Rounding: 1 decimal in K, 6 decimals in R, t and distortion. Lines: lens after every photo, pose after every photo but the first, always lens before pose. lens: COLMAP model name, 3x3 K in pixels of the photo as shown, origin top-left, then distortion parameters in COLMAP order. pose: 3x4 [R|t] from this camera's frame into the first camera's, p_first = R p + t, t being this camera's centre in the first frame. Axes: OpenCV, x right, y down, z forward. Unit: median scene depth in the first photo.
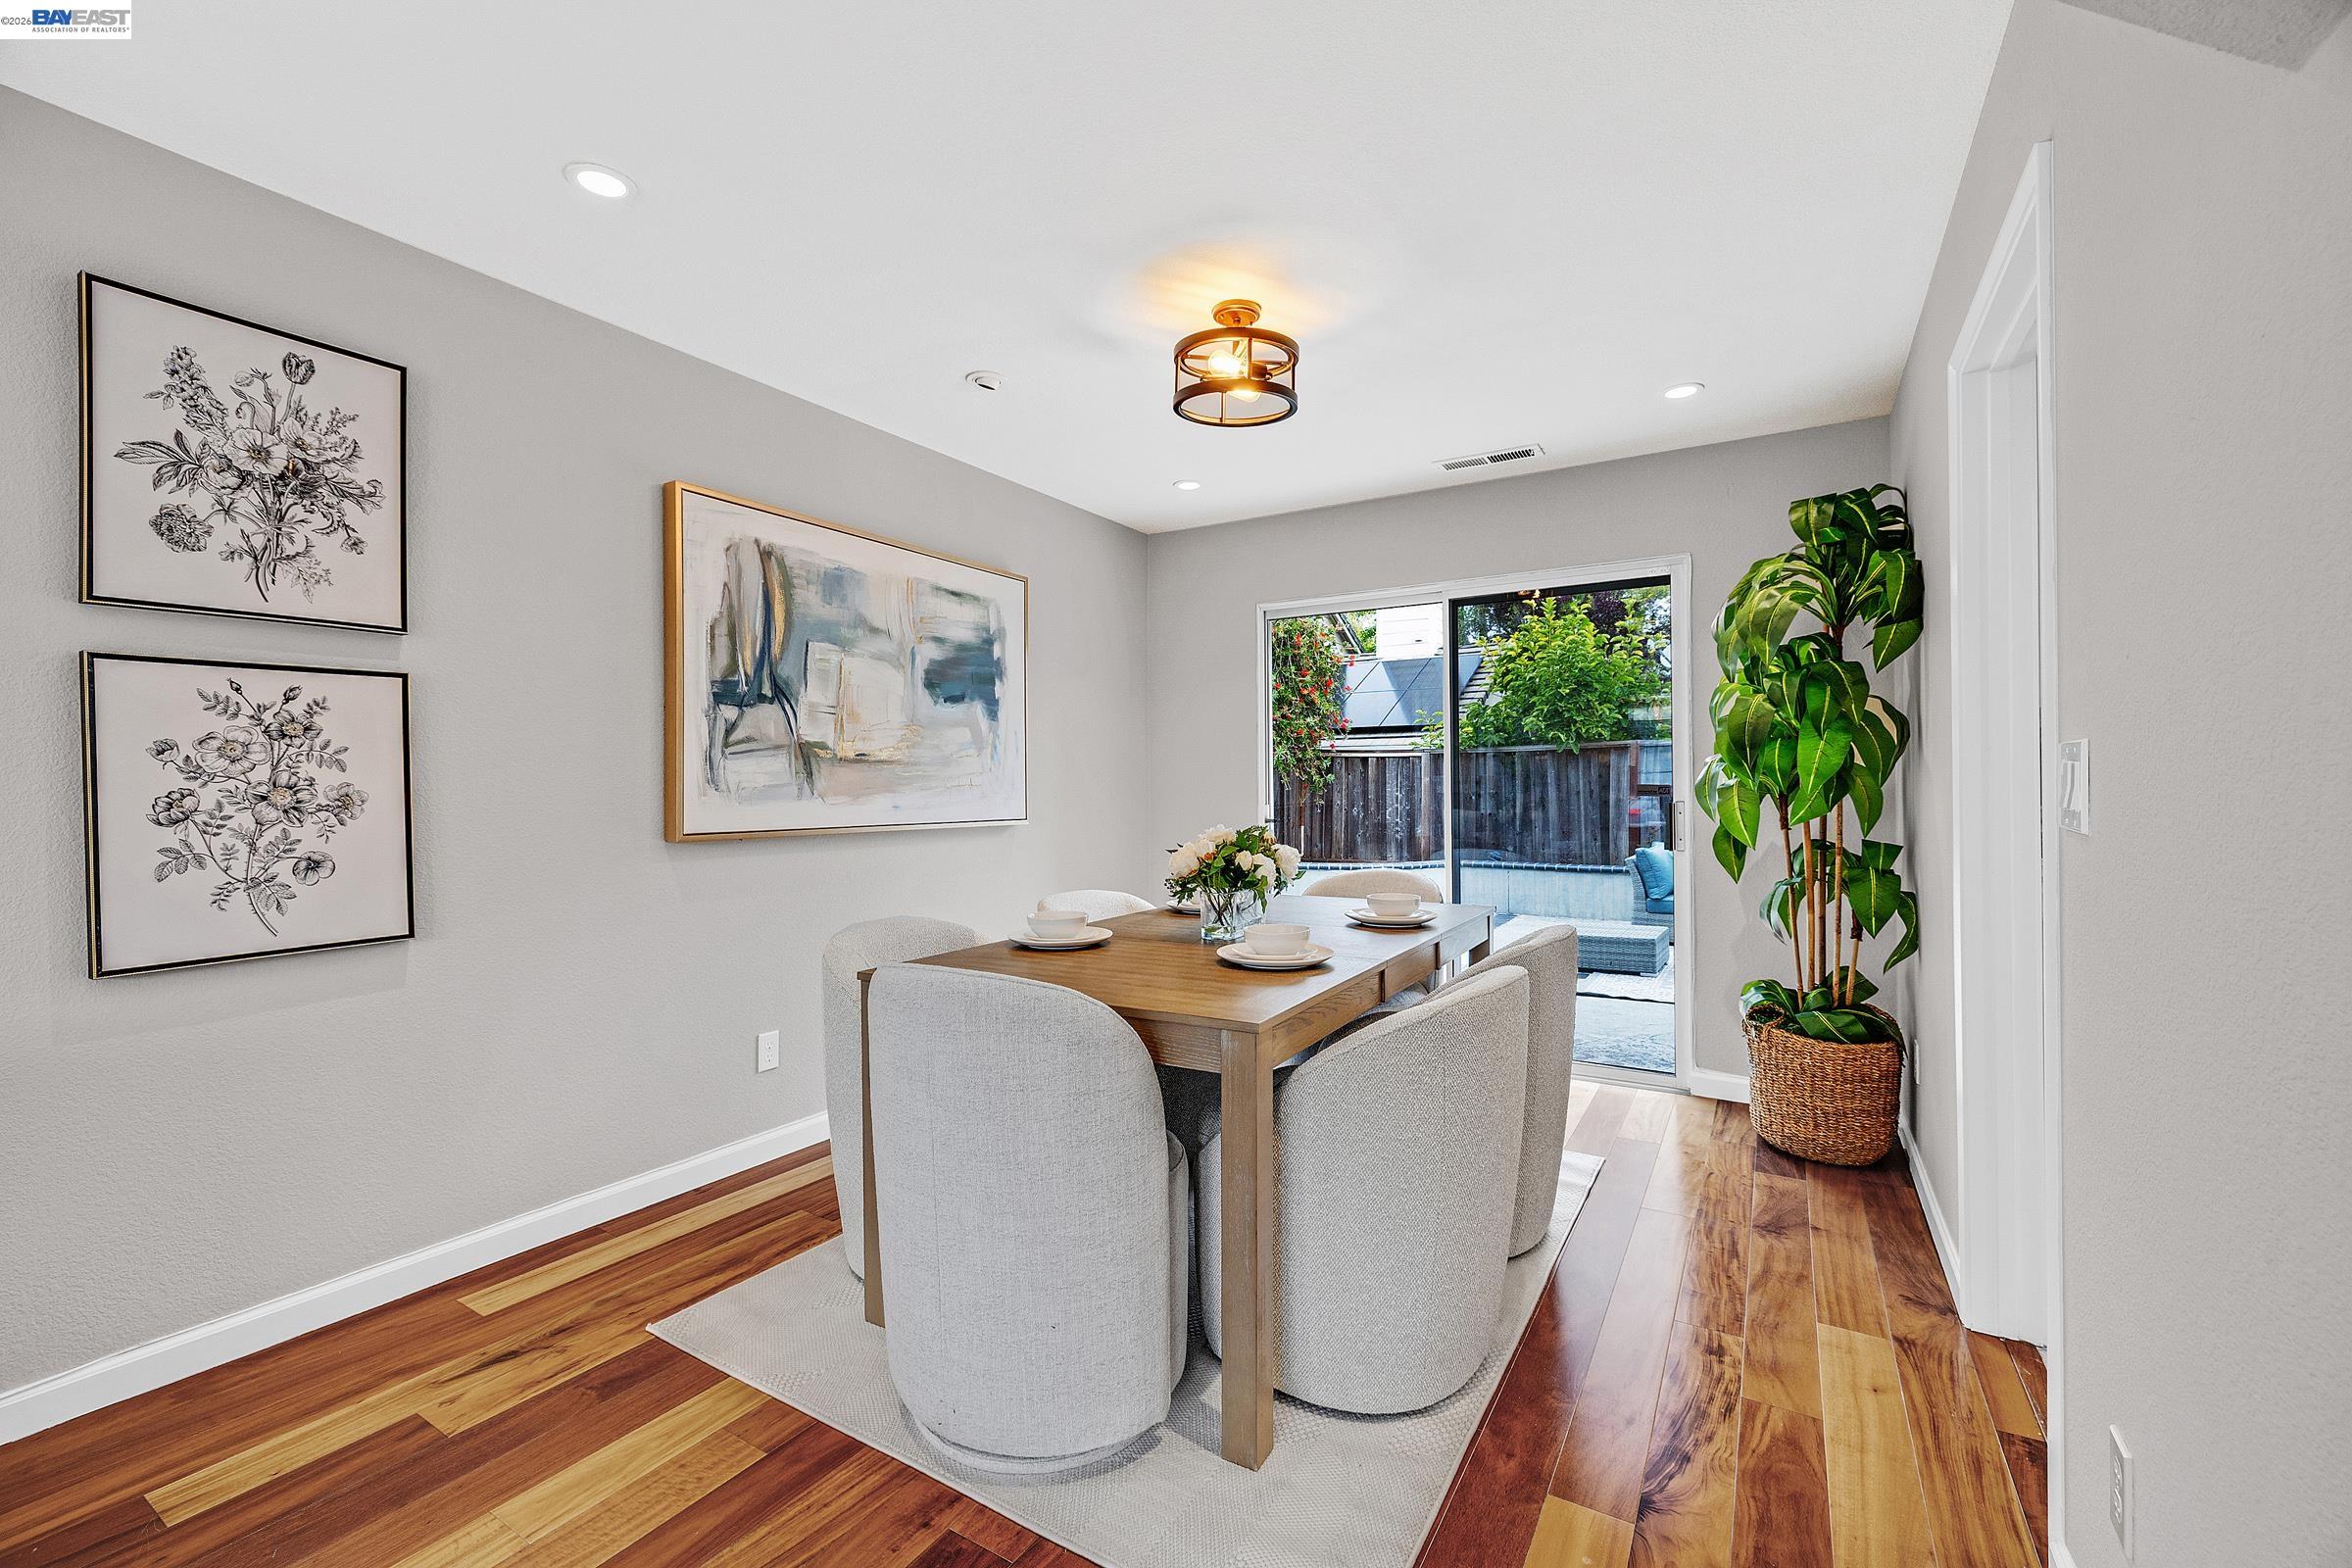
lens RADIAL K [[982.0, 0, 1169.8], [0, 982.0, 785.1], [0, 0, 1]] dist [-0.000889, -0.000329]
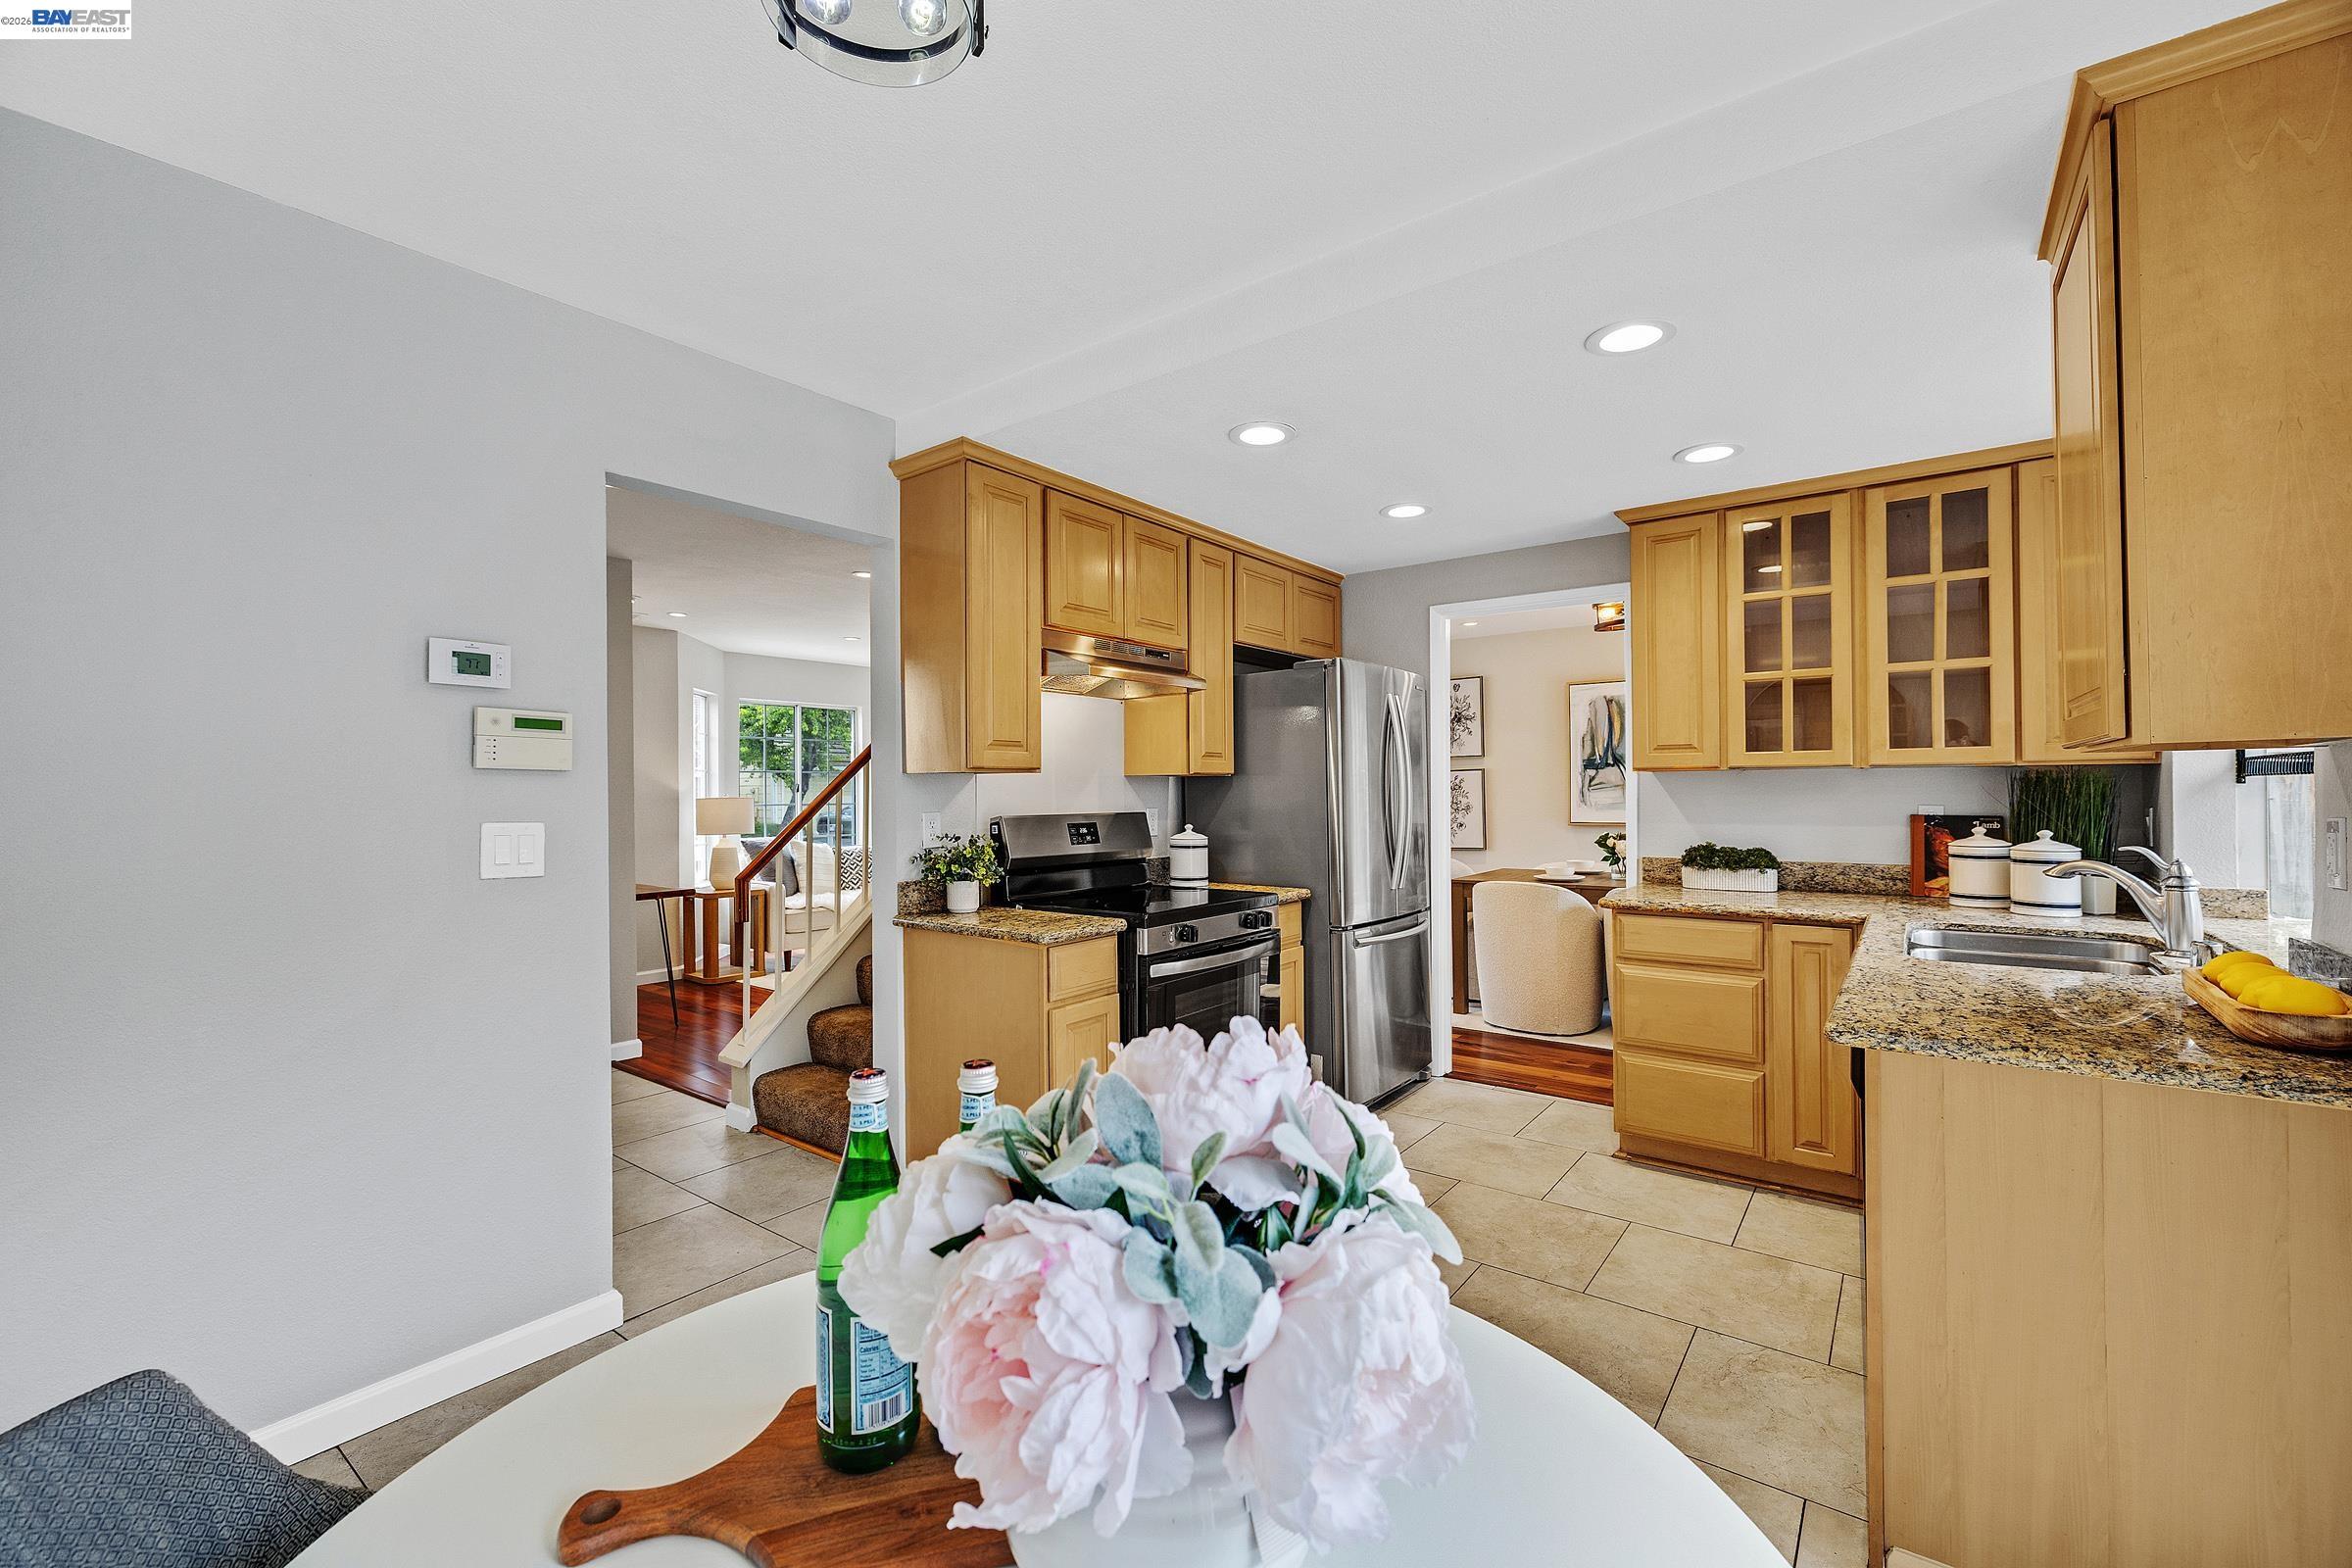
lens RADIAL K [[982.0, 0, 1169.8], [0, 982.0, 785.1], [0, 0, 1]] dist [-0.000889, -0.000329]
pose [[-0.097304, -0.002650, -0.995251, 1.645564], [0.010793, 0.999935, -0.003717, -0.036614], [0.995196, -0.011103, -0.097269, 0.173897]]
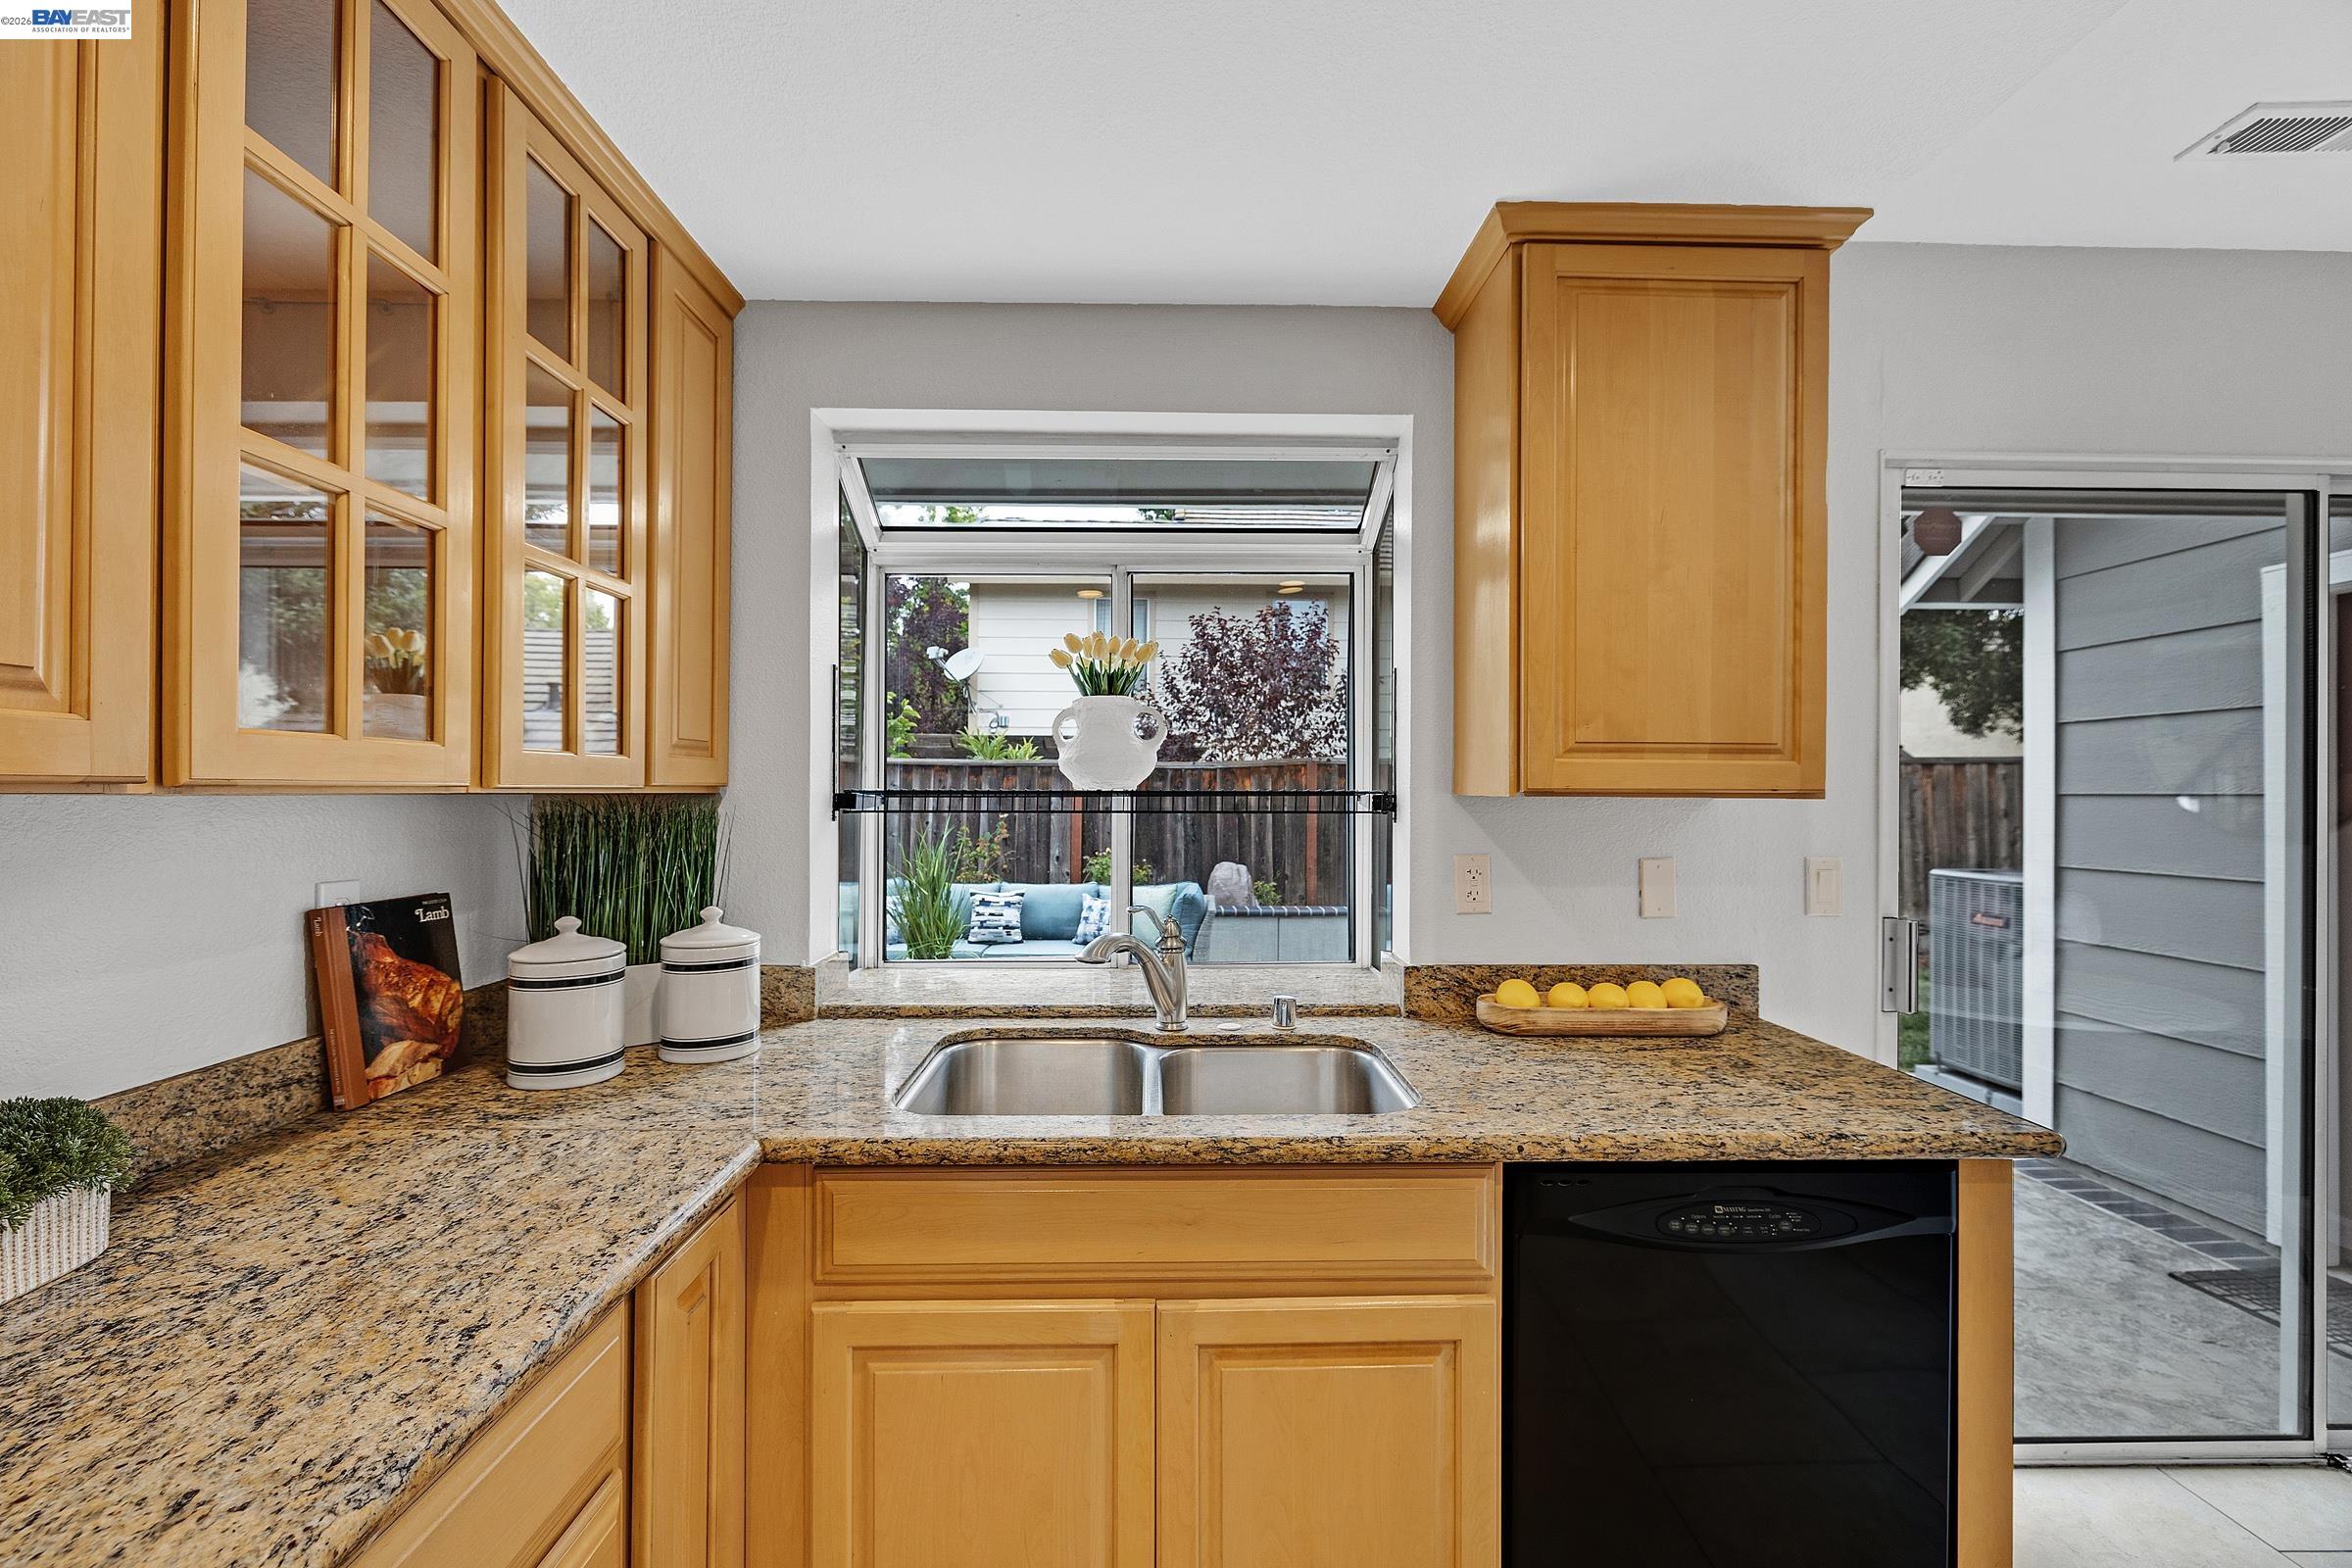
lens RADIAL K [[978.8, 0, 1172.4], [0, 978.8, 784.2], [0, 0, 1]] dist [-0.001217, -0.000146]
pose [[0.839515, 0.009529, 0.543253, 0.716673], [-0.007870, 0.999955, -0.005380, -0.052113], [-0.543279, 0.000241, 0.839552, 0.299555]]
